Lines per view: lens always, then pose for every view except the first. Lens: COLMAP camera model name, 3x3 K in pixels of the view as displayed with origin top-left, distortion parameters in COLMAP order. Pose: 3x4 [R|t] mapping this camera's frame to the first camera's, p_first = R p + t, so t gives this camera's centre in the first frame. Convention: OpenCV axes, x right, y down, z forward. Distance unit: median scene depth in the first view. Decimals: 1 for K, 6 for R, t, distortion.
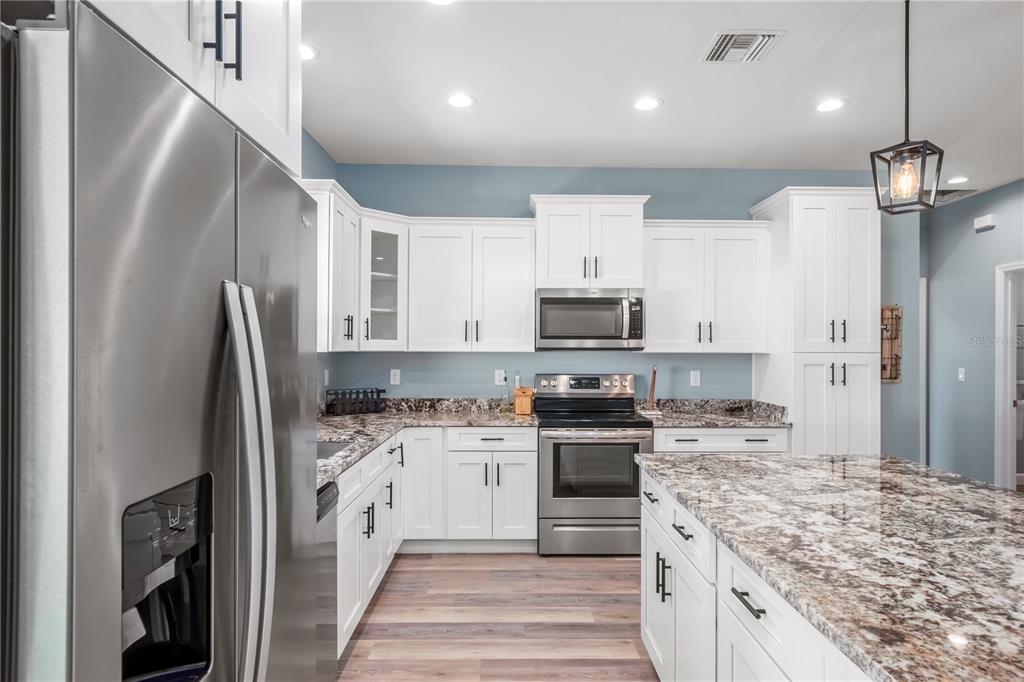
lens RADIAL K [[571.5, 0, 517.3], [0, 571.5, 353.4], [0, 0, 1]] dist [0.001922, -0.002288]
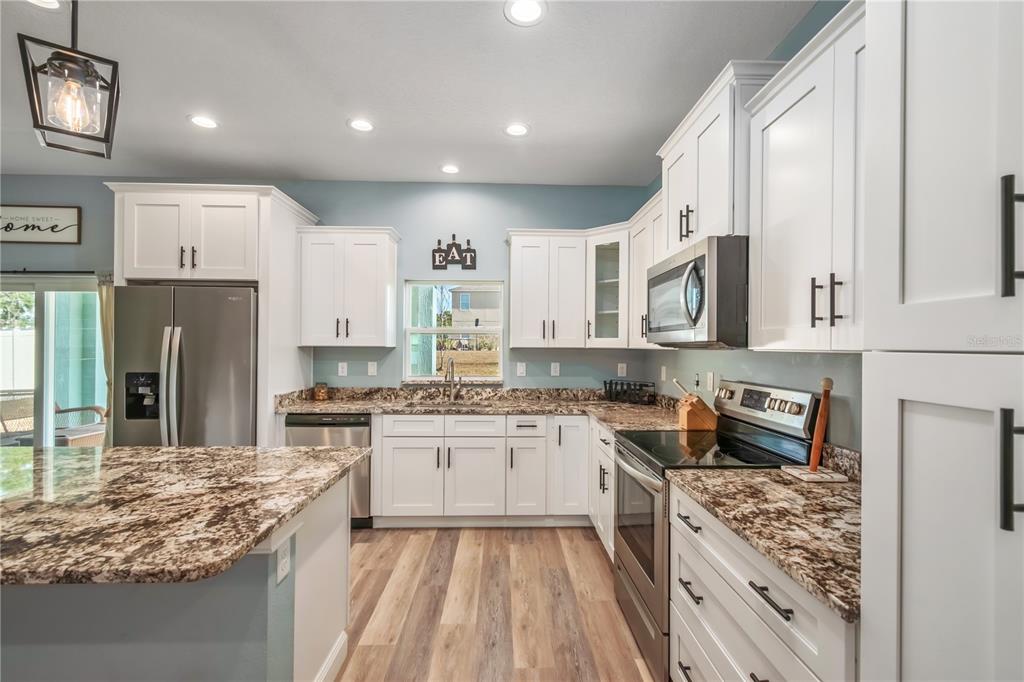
lens RADIAL K [[458.4, 0, 518.6], [0, 458.4, 344.8], [0, 0, 1]] dist [0.002957, -0.000796]
pose [[0.014131, -0.008226, -0.999866, 0.663552], [-0.011148, 0.999903, -0.008383, -0.000753], [0.999838, 0.011265, 0.014038, 0.795509]]
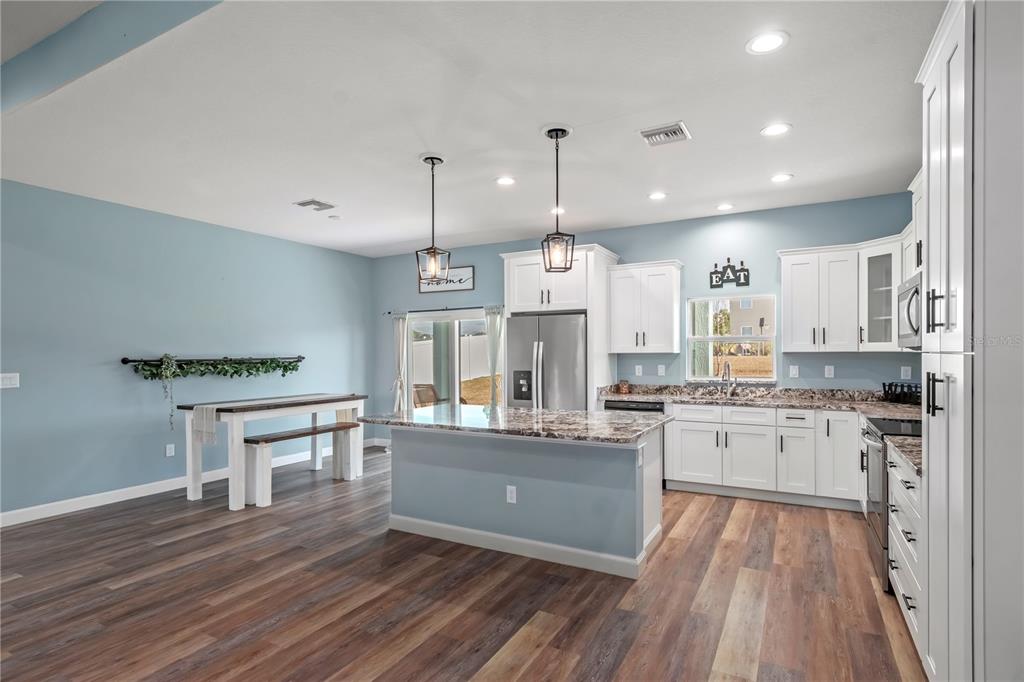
lens RADIAL K [[520.4, 0, 519.7], [0, 520.4, 356.2], [0, 0, 1]] dist [0.005343, -0.001228]
pose [[-0.492926, 0.005071, -0.870056, 1.107530], [0.000646, 0.999985, 0.005463, -0.000793], [0.870071, 0.002131, -0.492922, 0.860429]]
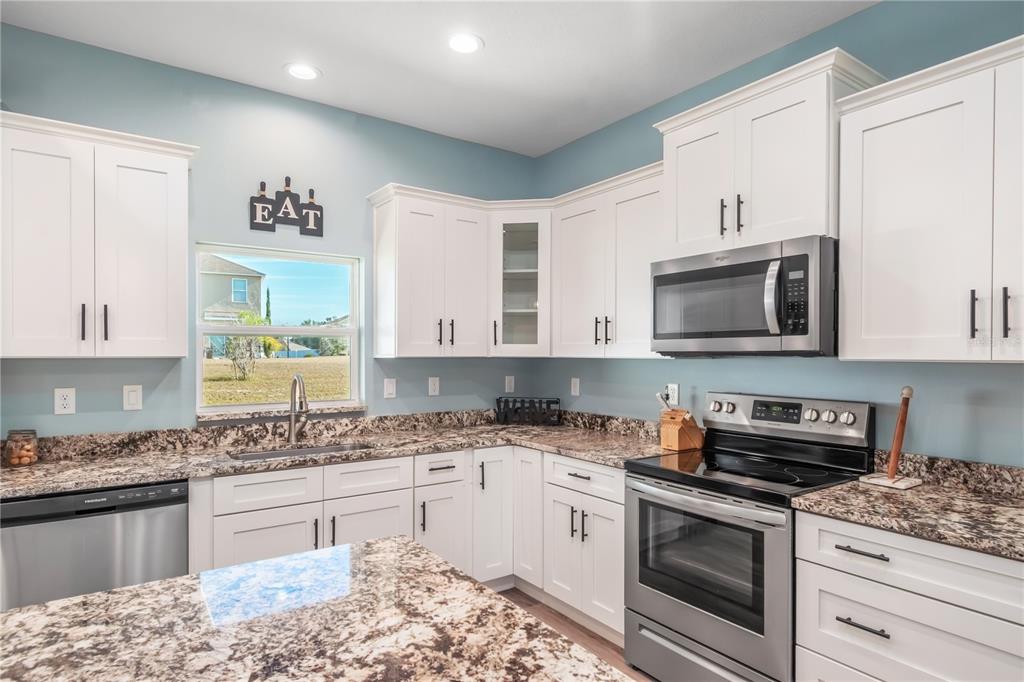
lens RADIAL K [[571.5, 0, 520.8], [0, 571.5, 355.4], [0, 0, 1]] dist [0.001922, -0.002288]
pose [[0.568000, -0.000444, -0.823028, 0.488789], [-0.002875, 0.999993, -0.002523, -0.003731], [0.823023, 0.003799, 0.567995, 0.486209]]
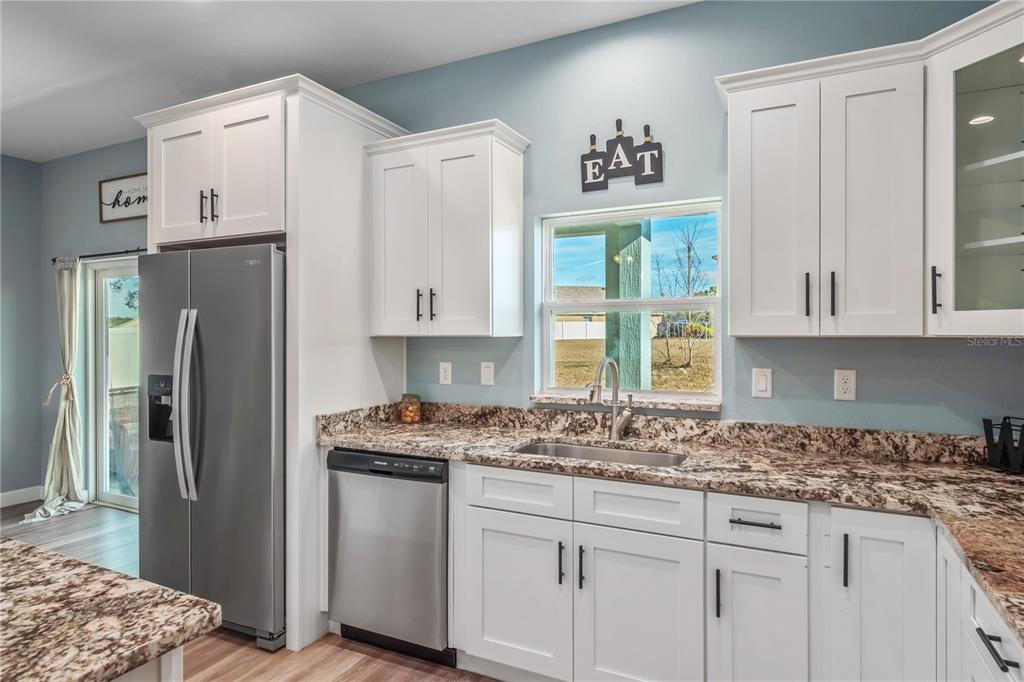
lens RADIAL K [[571.5, 0, 523.9], [0, 571.5, 334.6], [0, 0, 1]] dist [0.001922, -0.002288]
pose [[-0.450862, -0.001735, -0.892592, 0.294161], [-0.004389, 0.999990, 0.000274, -0.003949], [0.892583, 0.004041, -0.450865, 0.862809]]
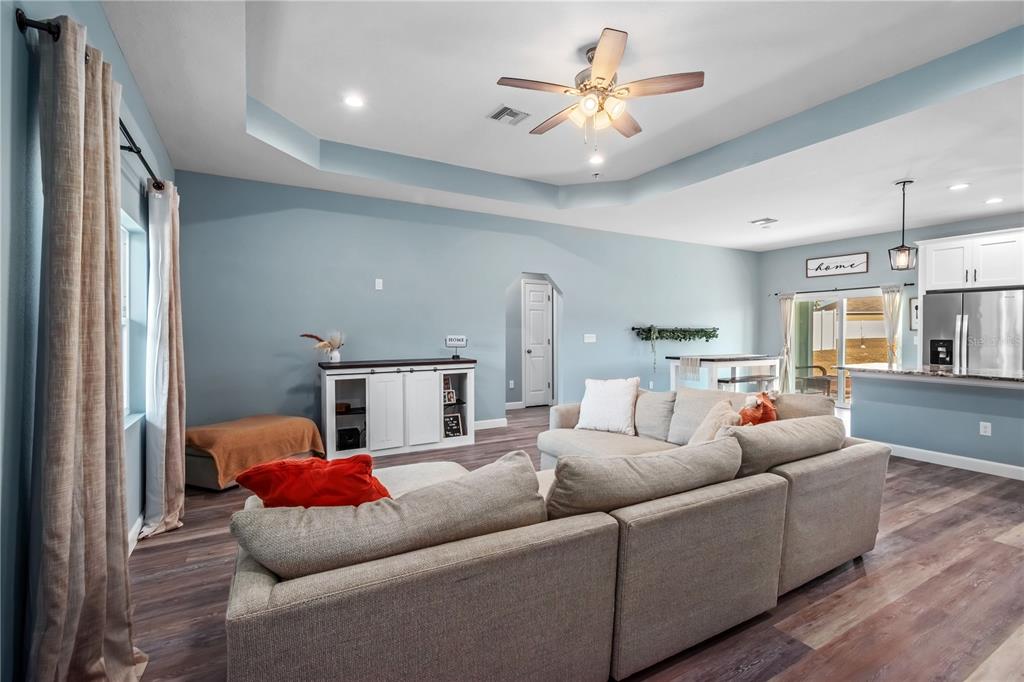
lens RADIAL K [[458.4, 0, 514.1], [0, 458.4, 337.2], [0, 0, 1]] dist [0.002957, -0.000796]
pose [[-0.880138, 0.001609, -0.474714, 1.767784], [-0.006498, 0.999860, 0.015437, 0.024625], [0.474673, 0.016671, -0.880005, 0.813375]]
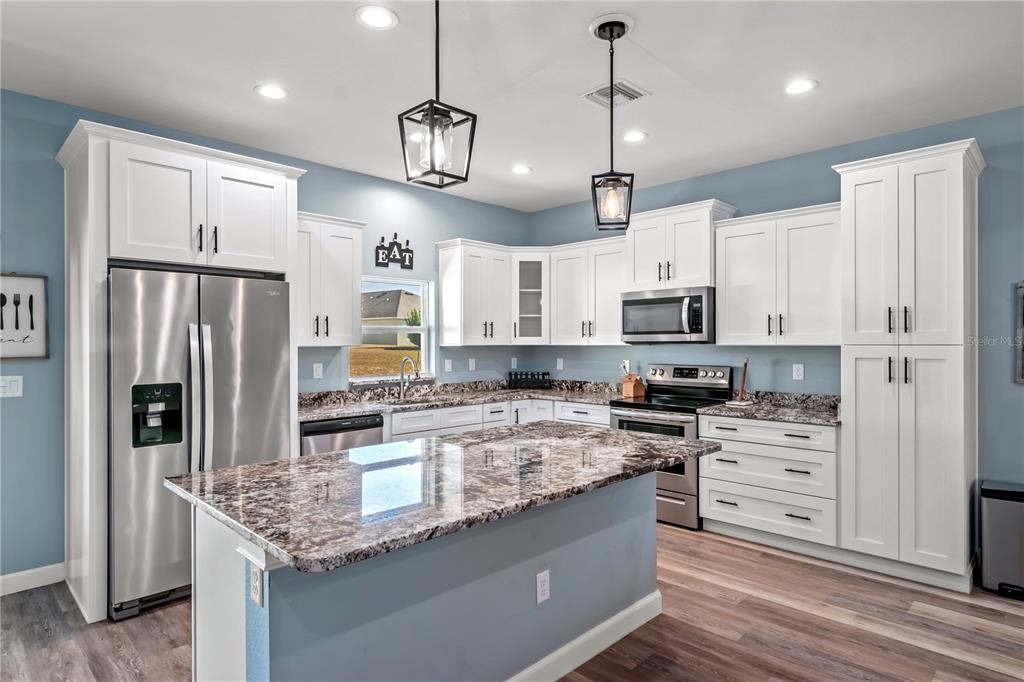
lens RADIAL K [[571.5, 0, 517.2], [0, 571.5, 339.0], [0, 0, 1]] dist [0.001922, -0.002288]
pose [[0.702852, -0.010768, -0.711254, 0.734030], [0.002795, 0.999920, -0.012376, -0.001278], [0.711330, 0.006711, 0.702826, -0.016294]]
